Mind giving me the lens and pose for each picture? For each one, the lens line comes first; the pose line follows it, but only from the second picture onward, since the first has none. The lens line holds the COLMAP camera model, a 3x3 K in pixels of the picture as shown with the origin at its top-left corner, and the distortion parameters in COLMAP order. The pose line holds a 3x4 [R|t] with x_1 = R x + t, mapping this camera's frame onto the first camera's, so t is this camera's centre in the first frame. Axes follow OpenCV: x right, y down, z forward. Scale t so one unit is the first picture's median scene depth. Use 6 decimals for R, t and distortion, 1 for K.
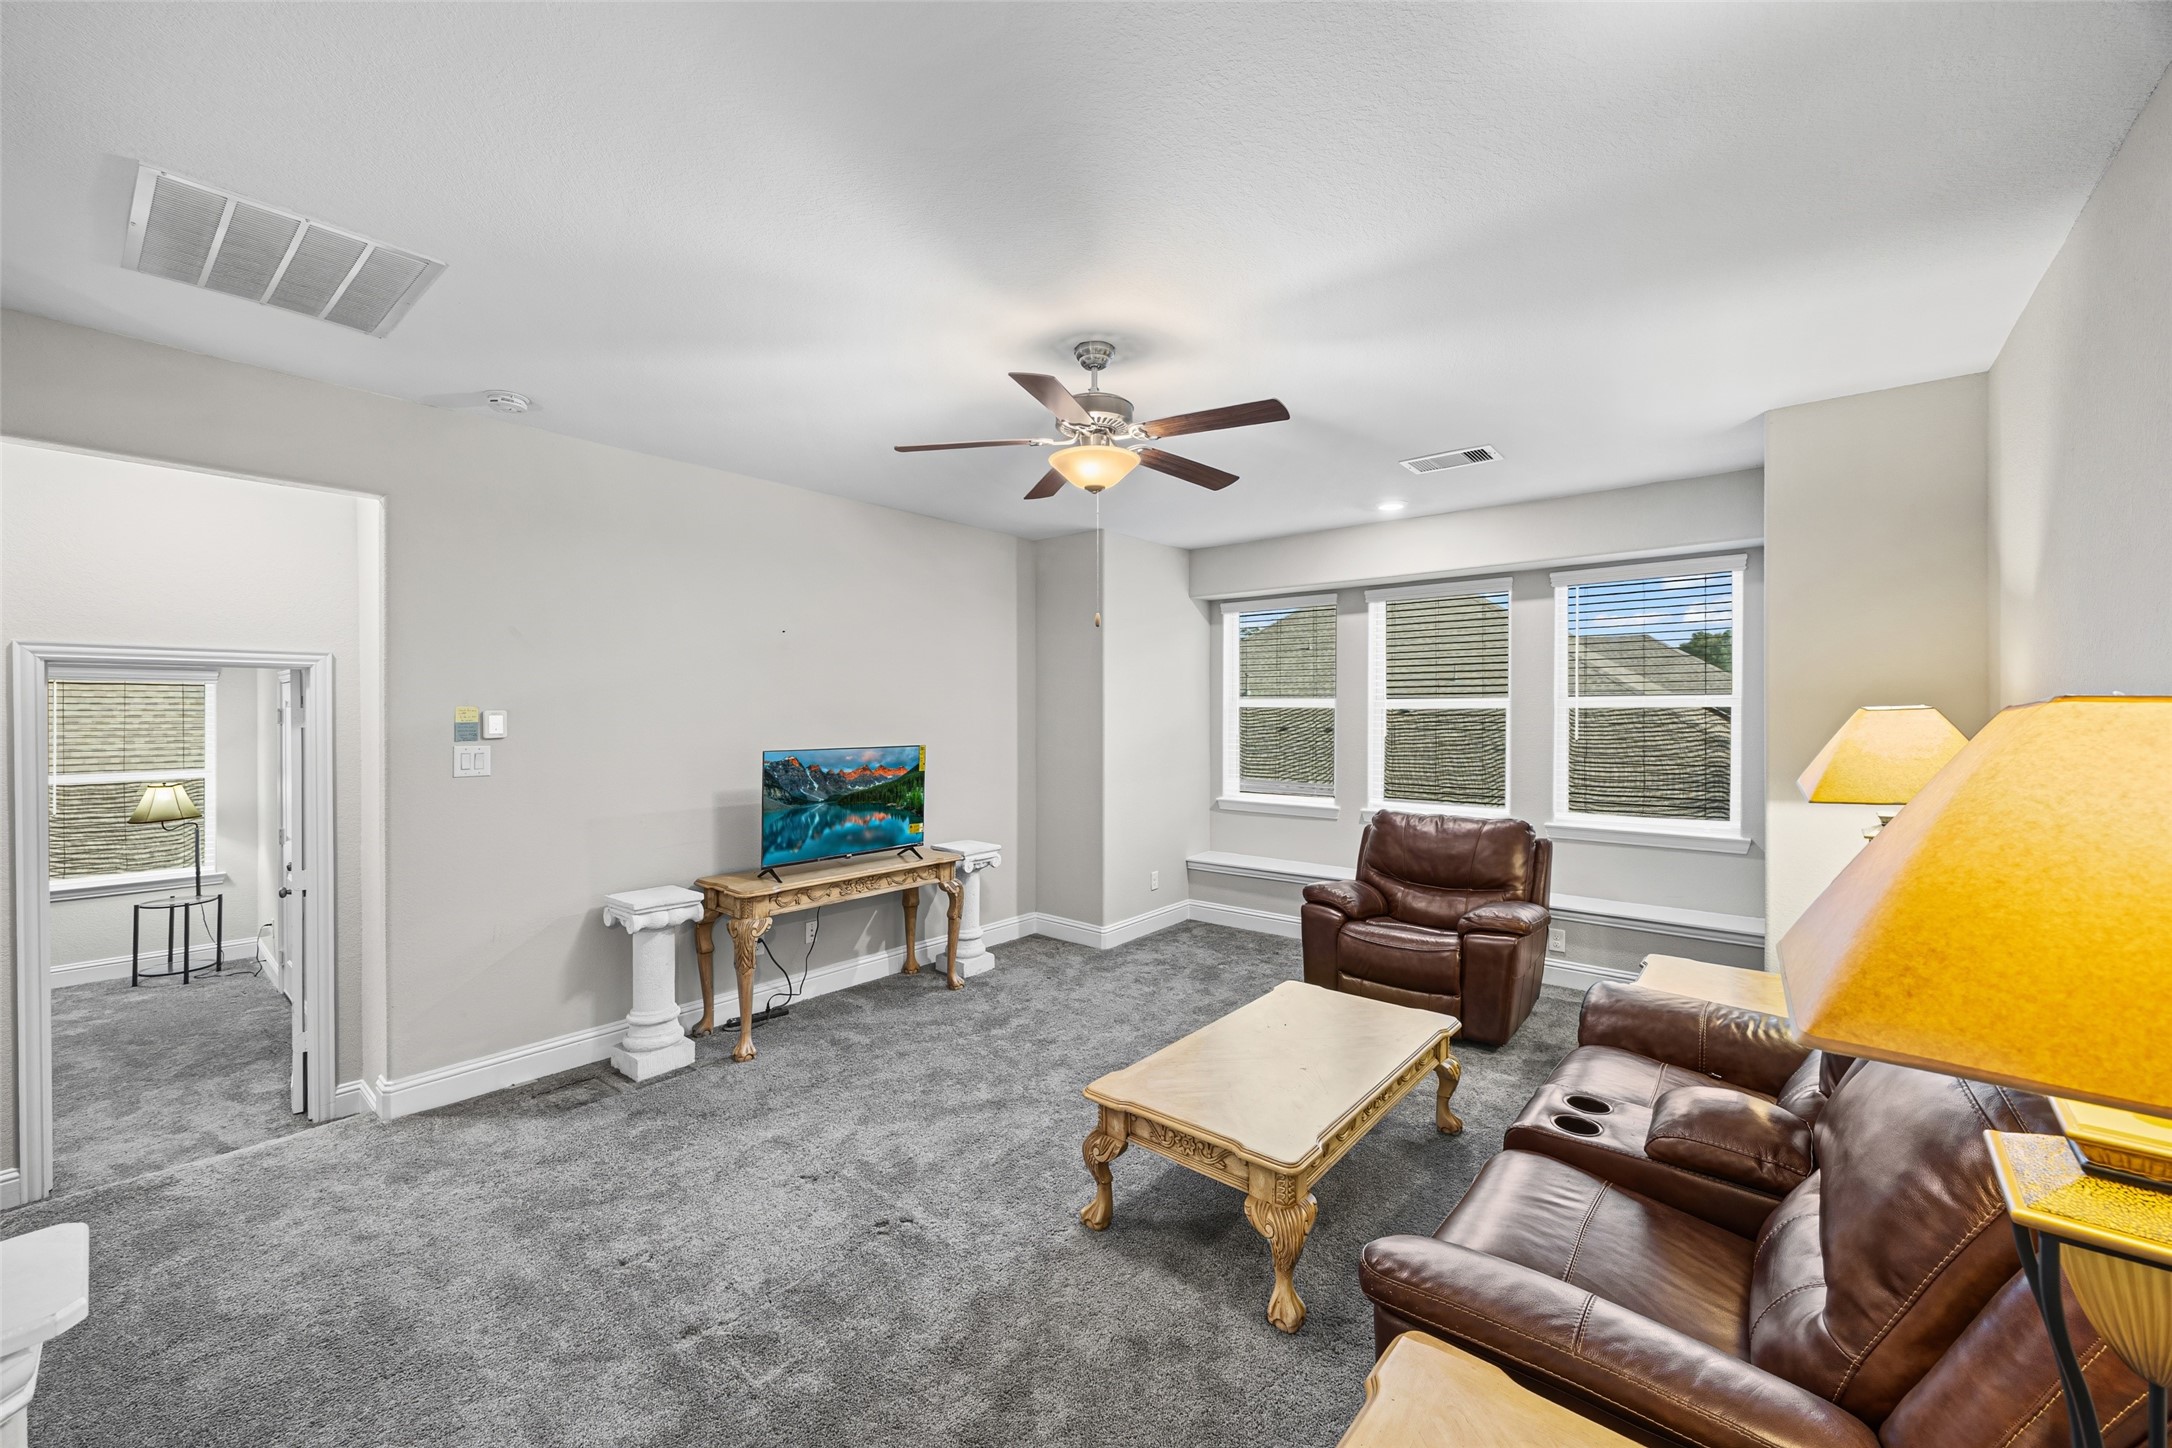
lens RADIAL K [[837.6, 0, 1077.2], [0, 837.6, 710.7], [0, 0, 1]] dist [-0.008537, -0.000085]
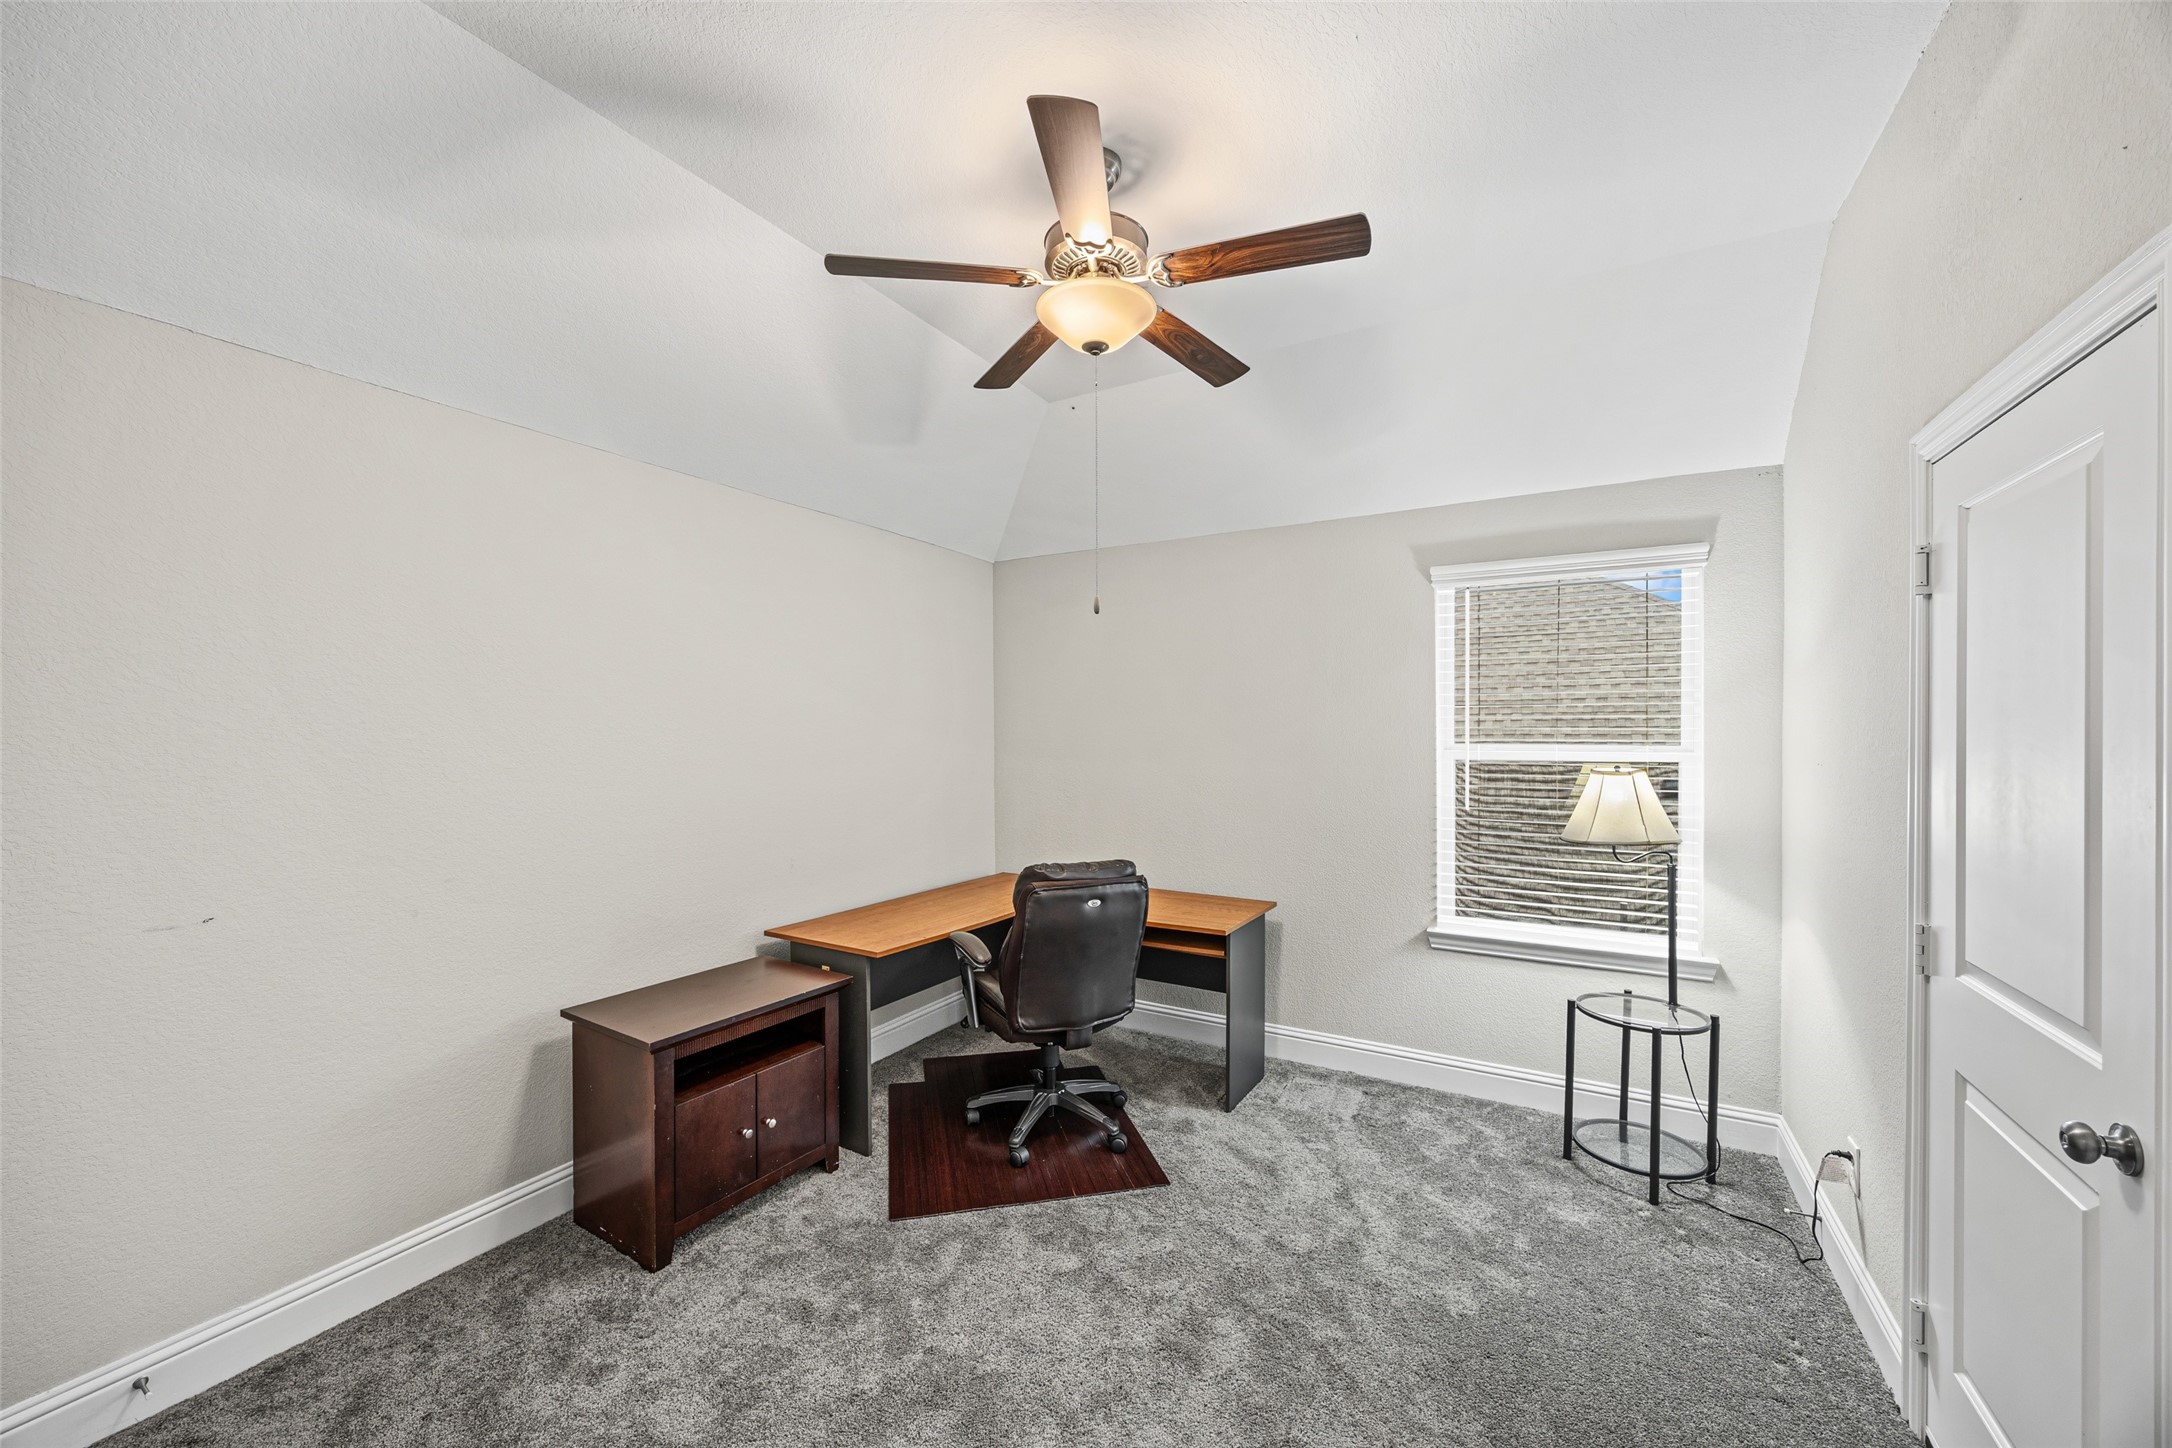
lens RADIAL K [[837.6, 0, 1077.2], [0, 837.6, 710.7], [0, 0, 1]] dist [-0.008537, -0.000085]
pose [[0.147035, 0.000798, -0.989131, -0.637745], [0.018017, 0.999832, 0.003485, 0.043865], [0.988967, -0.018333, 0.146996, 0.593910]]
